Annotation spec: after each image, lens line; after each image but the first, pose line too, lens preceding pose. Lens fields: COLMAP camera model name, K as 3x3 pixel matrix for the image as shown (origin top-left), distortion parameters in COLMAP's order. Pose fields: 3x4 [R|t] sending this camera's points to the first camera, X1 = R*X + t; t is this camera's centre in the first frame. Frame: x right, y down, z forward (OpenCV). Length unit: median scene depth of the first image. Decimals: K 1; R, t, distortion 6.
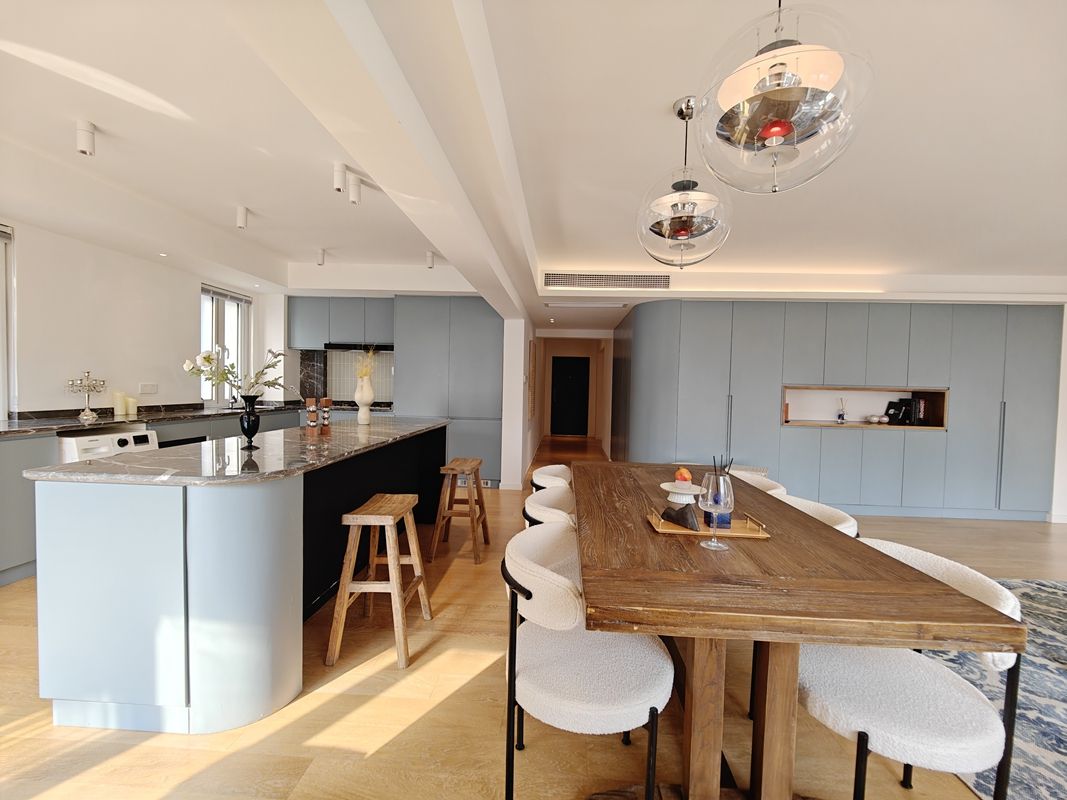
lens RADIAL K [[470.6, 0, 533.5], [0, 470.6, 400.0], [0, 0, 1]] dist [-0.001687, -0.001011]
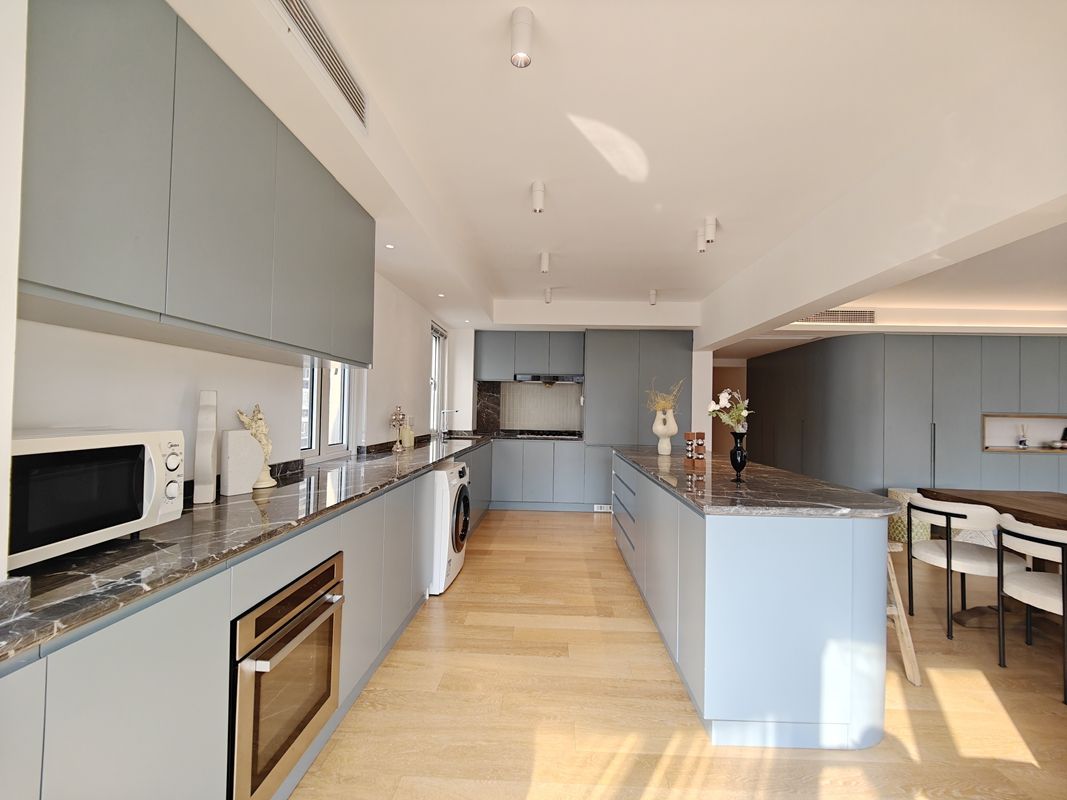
lens RADIAL K [[463.0, 0, 533.5], [0, 463.0, 400.0], [0, 0, 1]] dist [0.000752, -0.006572]
pose [[0.999960, -0.004931, 0.007465, -0.484668], [0.005308, 0.998664, -0.051395, -0.013680], [-0.007201, 0.051432, 0.998651, -0.030525]]
